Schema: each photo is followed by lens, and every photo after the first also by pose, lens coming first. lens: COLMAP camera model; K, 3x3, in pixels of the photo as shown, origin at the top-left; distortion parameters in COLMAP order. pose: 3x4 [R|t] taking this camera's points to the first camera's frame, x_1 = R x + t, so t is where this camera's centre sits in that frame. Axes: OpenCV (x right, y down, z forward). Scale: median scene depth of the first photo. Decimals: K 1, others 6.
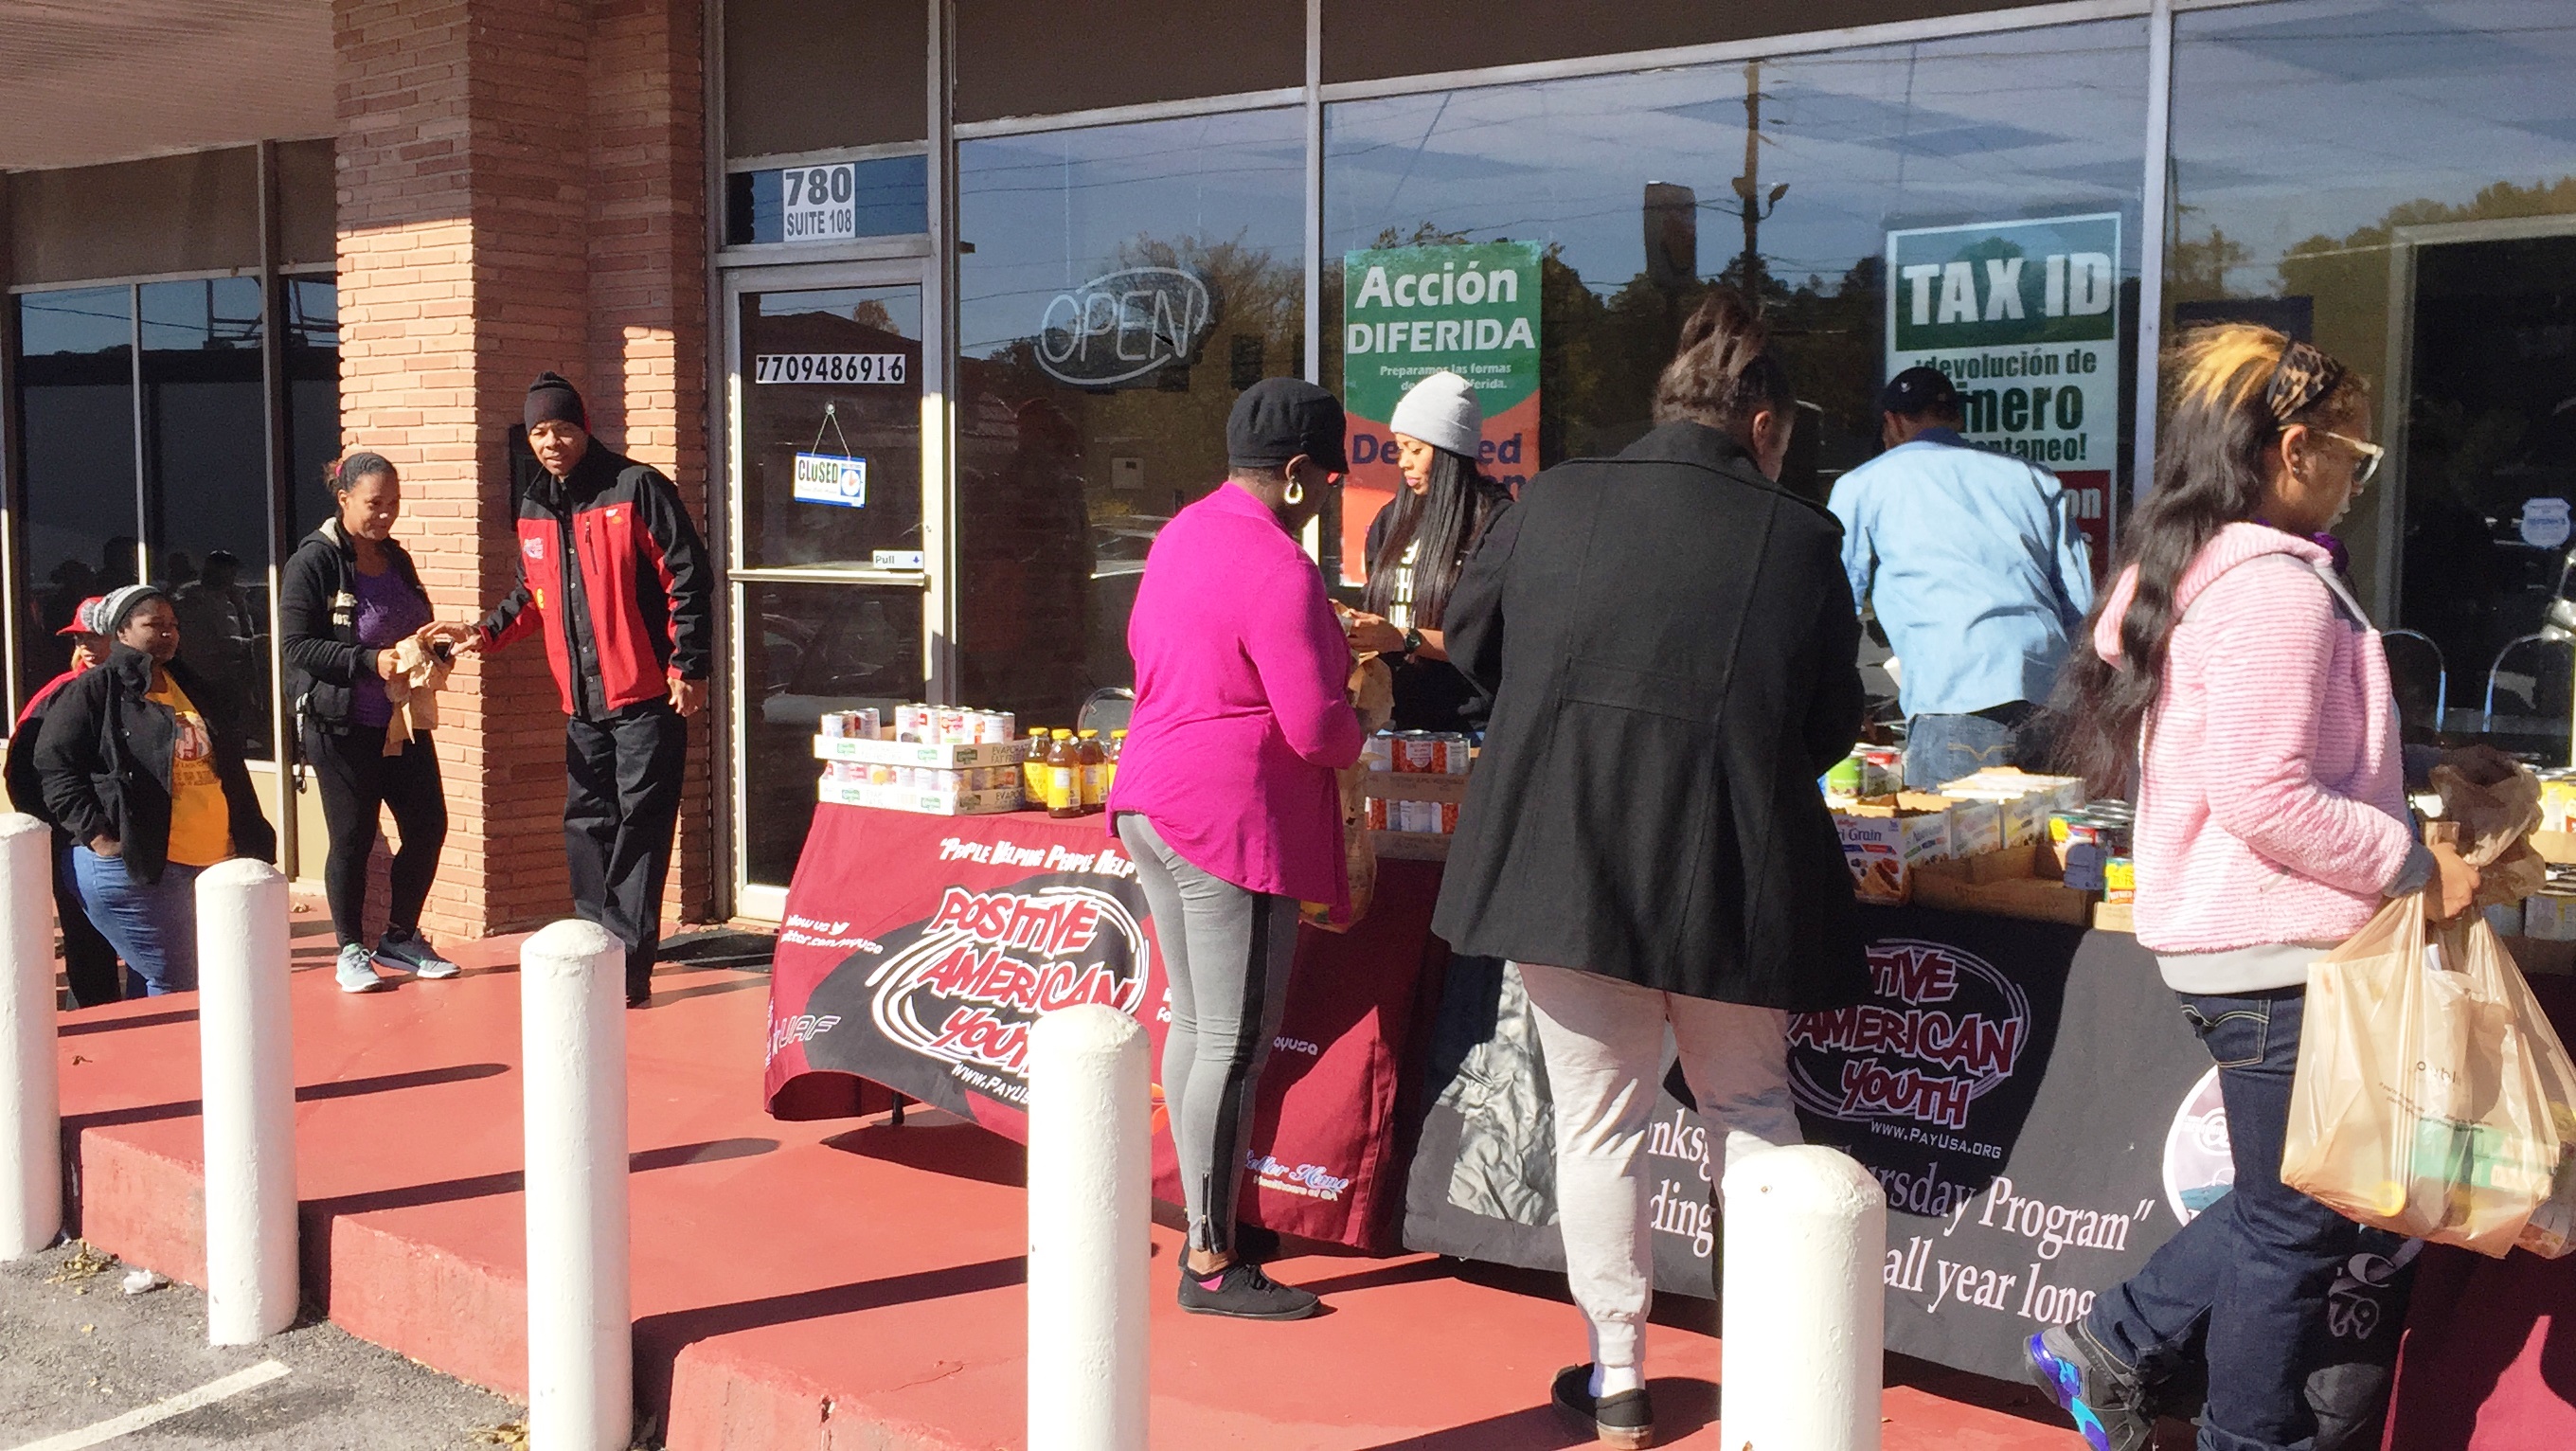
lens RADIAL K [[2684.2, 0, 1294.7], [0, 2684.2, 659.2], [0, 0, 1]] dist [0.074672, -0.041155]
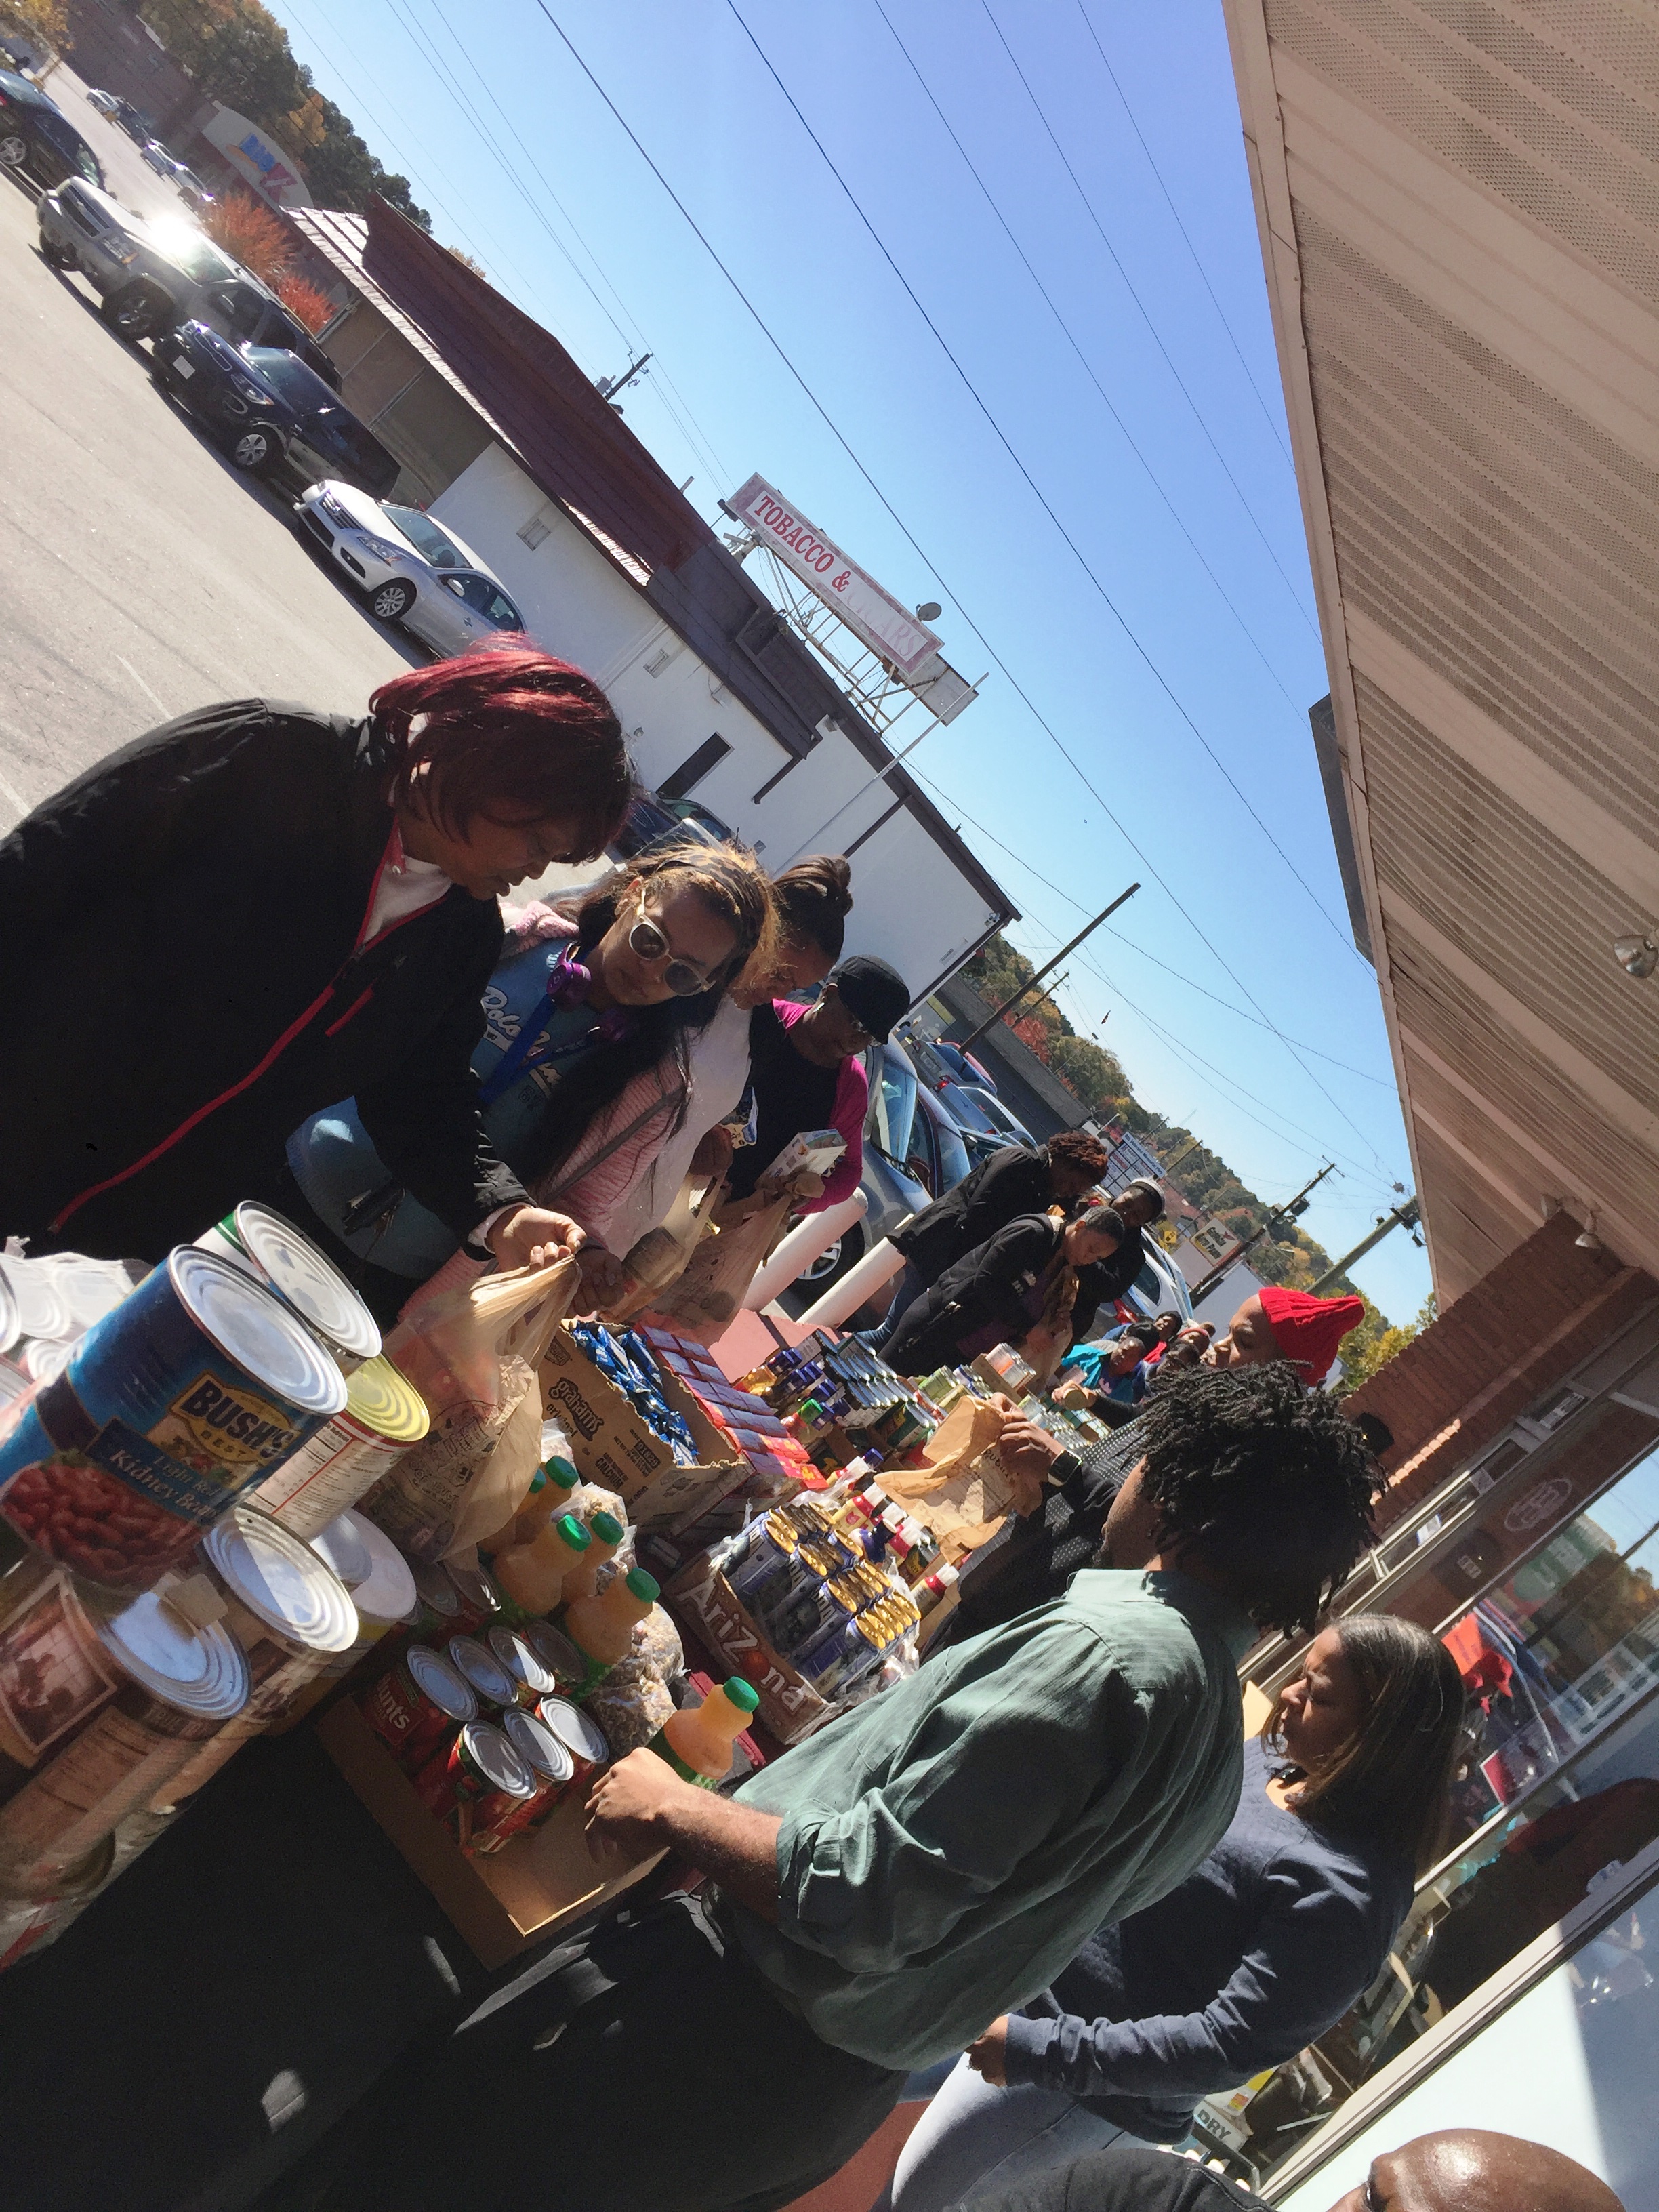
lens RADIAL K [[1902.7, 0, 823.5], [0, 1902.7, 1108.5], [0, 0, 1]] dist [0.077854, -0.110305]
pose [[0.189092, 0.346654, -0.918736, 0.698003], [-0.758288, 0.645997, 0.087676, -0.057537], [0.623894, 0.680087, 0.385017, 0.192915]]
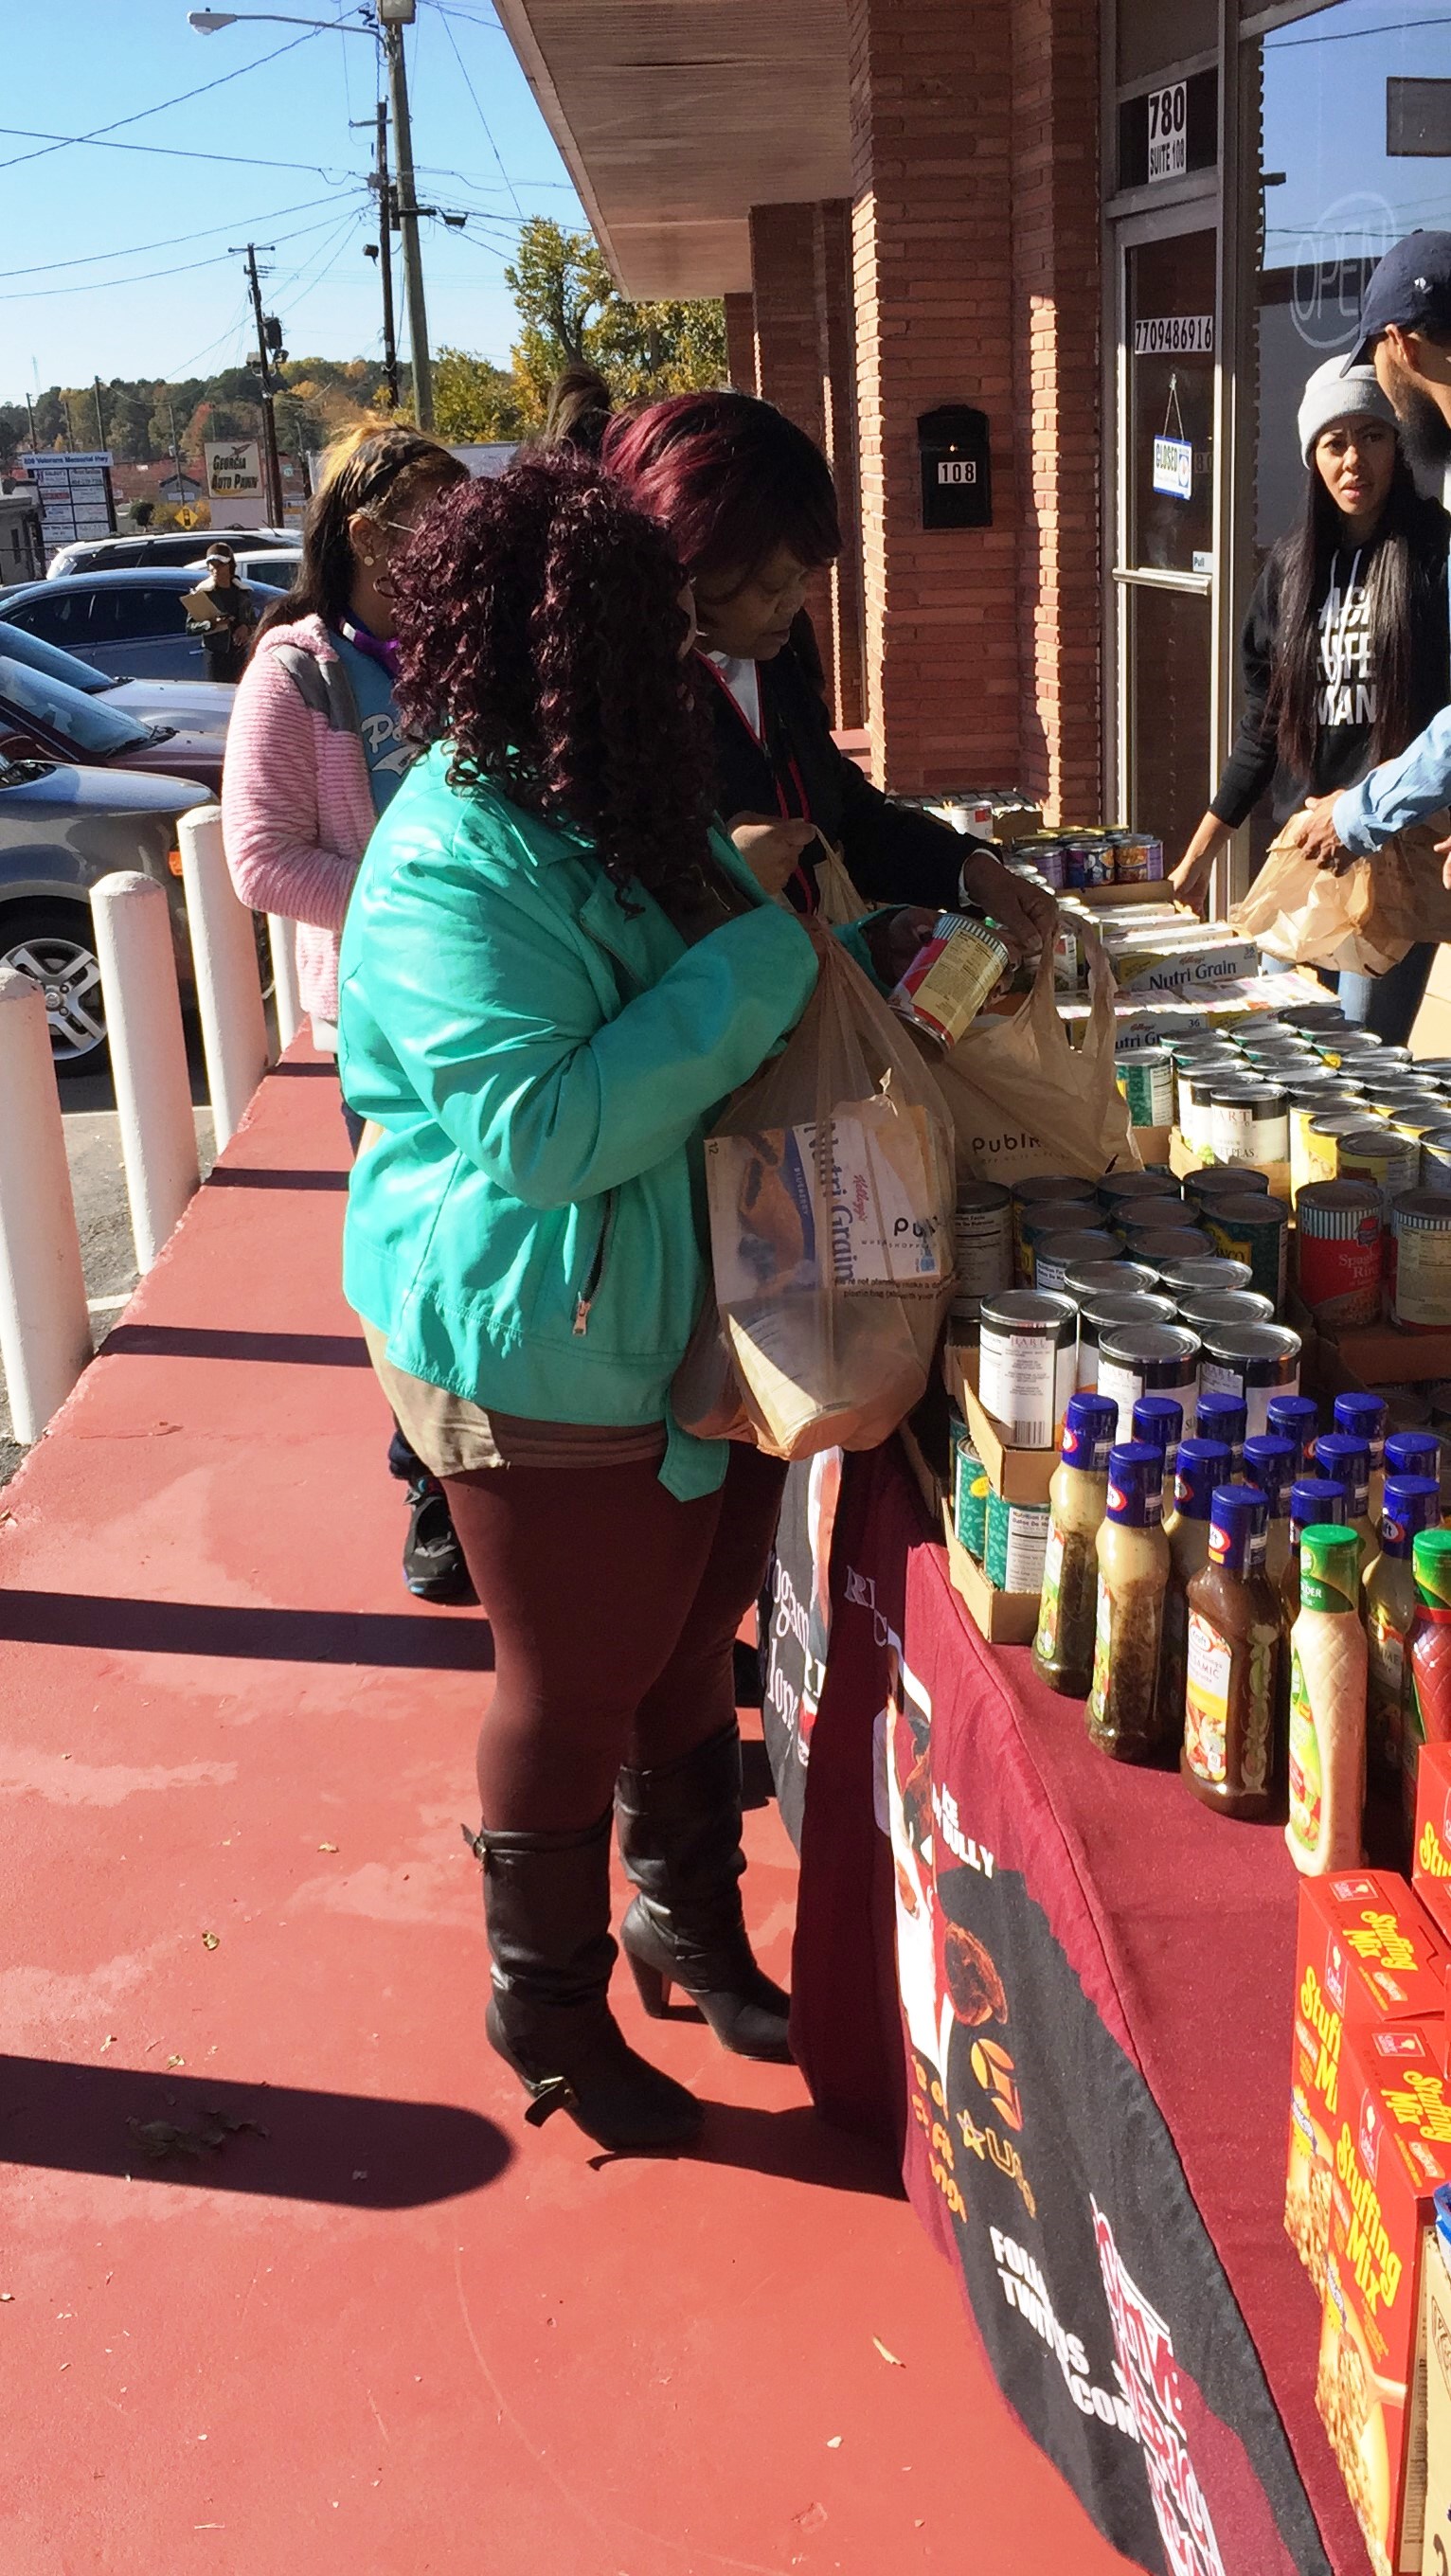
lens RADIAL K [[2684.2, 0, 726.8], [0, 2684.2, 1250.9], [0, 0, 1]] dist [0.074672, -0.041155]
pose [[0.692775, 0.187683, -0.696303, 0.402632], [-0.009725, 0.967884, 0.251211, -0.039515], [0.721089, -0.167261, 0.672350, 0.248937]]
